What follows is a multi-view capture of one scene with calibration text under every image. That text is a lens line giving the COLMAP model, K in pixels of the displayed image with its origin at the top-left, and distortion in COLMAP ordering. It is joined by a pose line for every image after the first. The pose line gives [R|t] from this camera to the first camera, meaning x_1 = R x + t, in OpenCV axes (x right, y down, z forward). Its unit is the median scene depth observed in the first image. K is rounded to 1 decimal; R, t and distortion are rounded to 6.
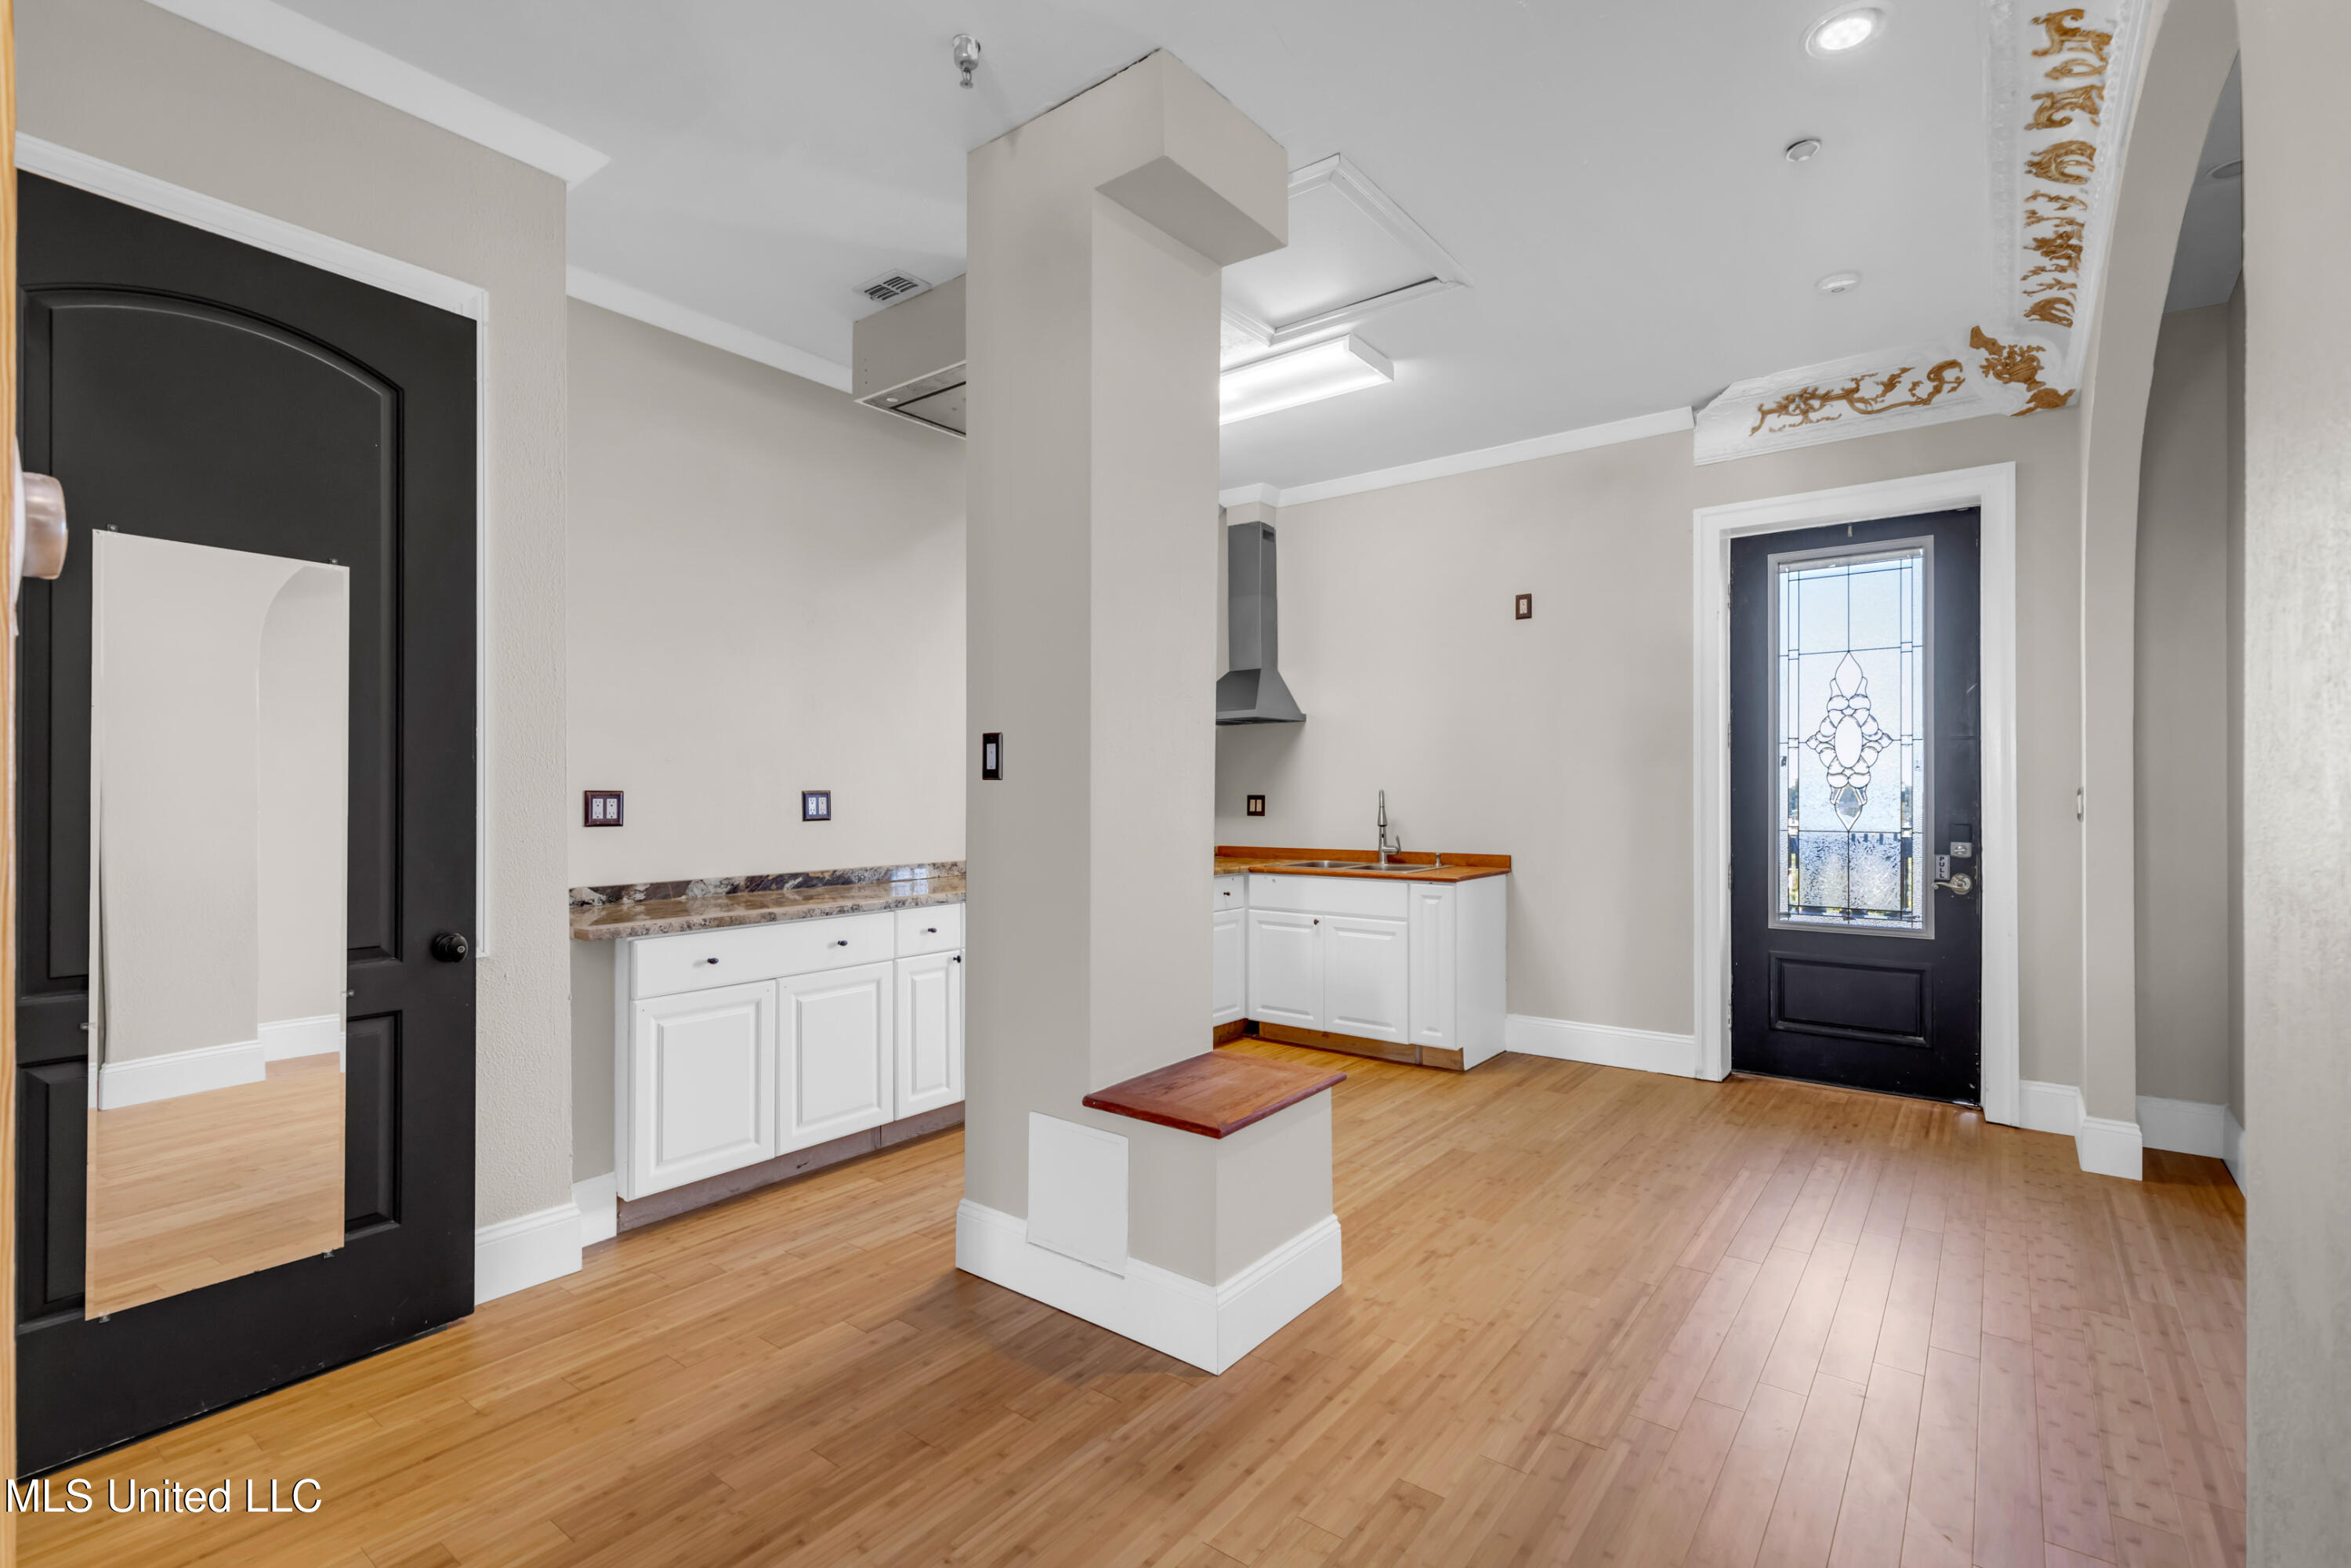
lens RADIAL K [[1065.0, 0, 1188.8], [0, 1065.0, 776.3], [0, 0, 1]] dist [-0.005280, -0.000233]
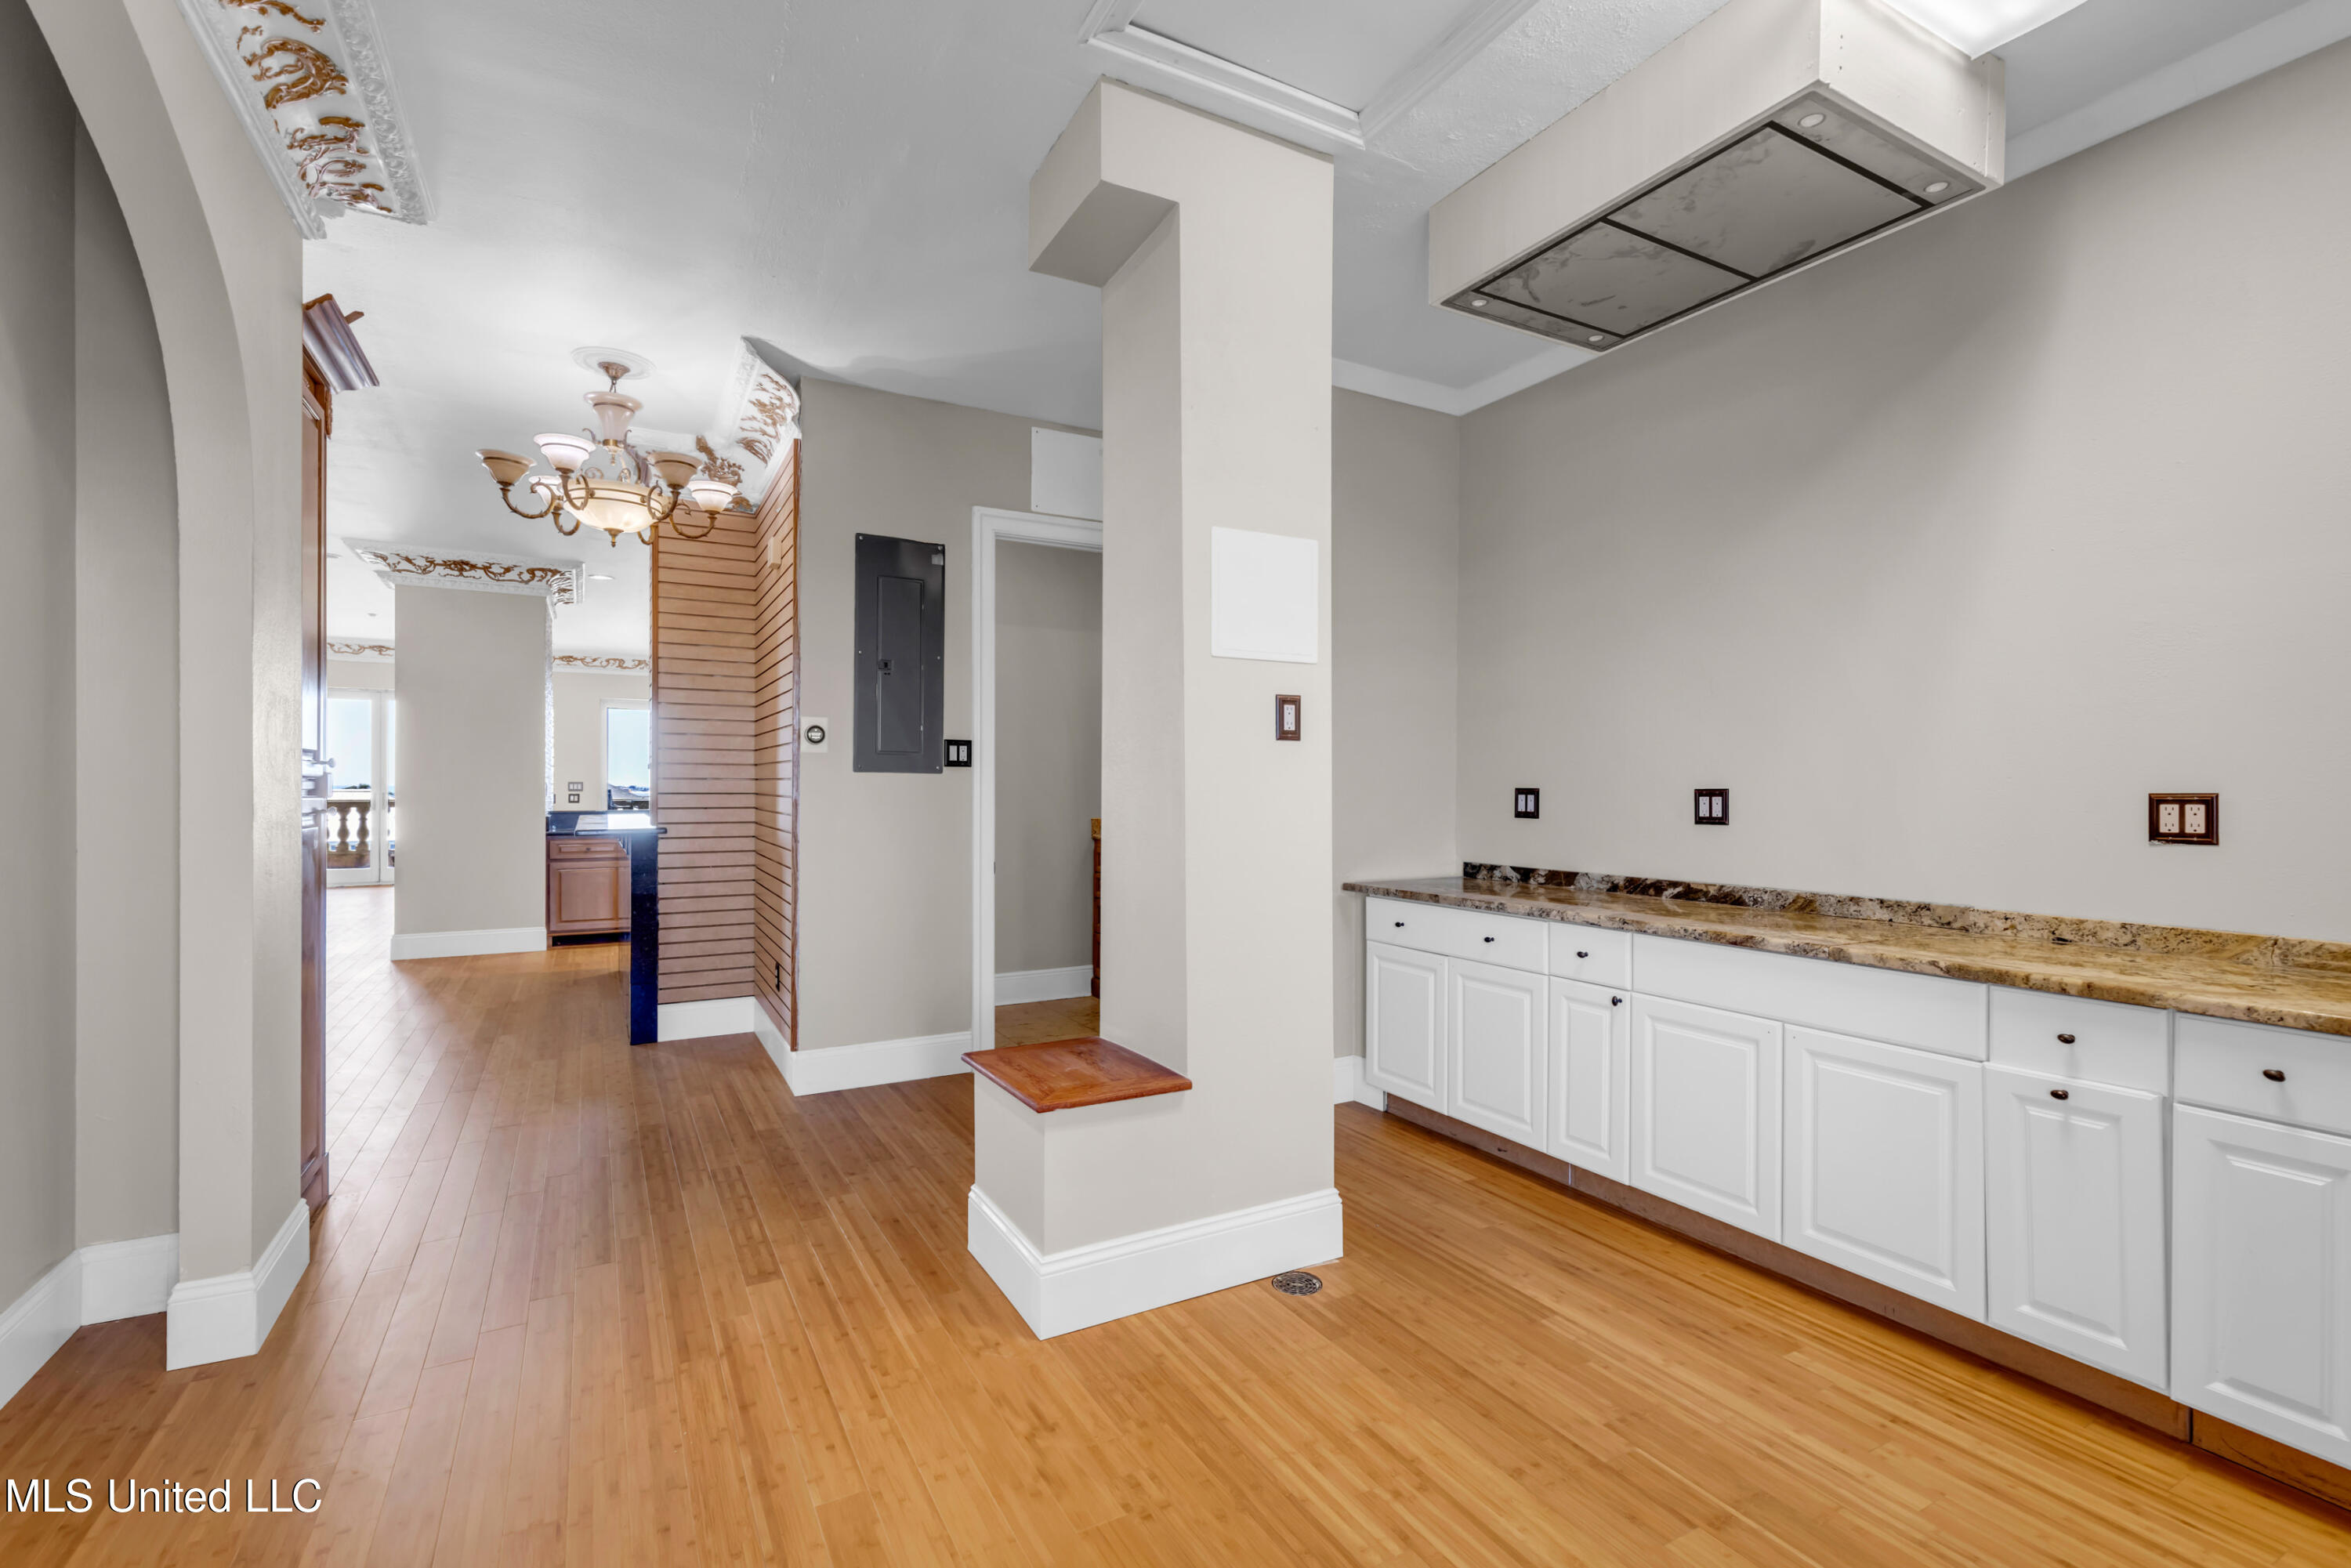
lens RADIAL K [[1065.0, 0, 1193.1], [0, 1065.0, 794.5], [0, 0, 1]] dist [-0.005280, -0.000233]
pose [[-0.391672, 0.006208, -0.920084, 0.699432], [0.003918, 0.999979, 0.005079, 0.014166], [0.920096, -0.001615, -0.391689, 1.129636]]
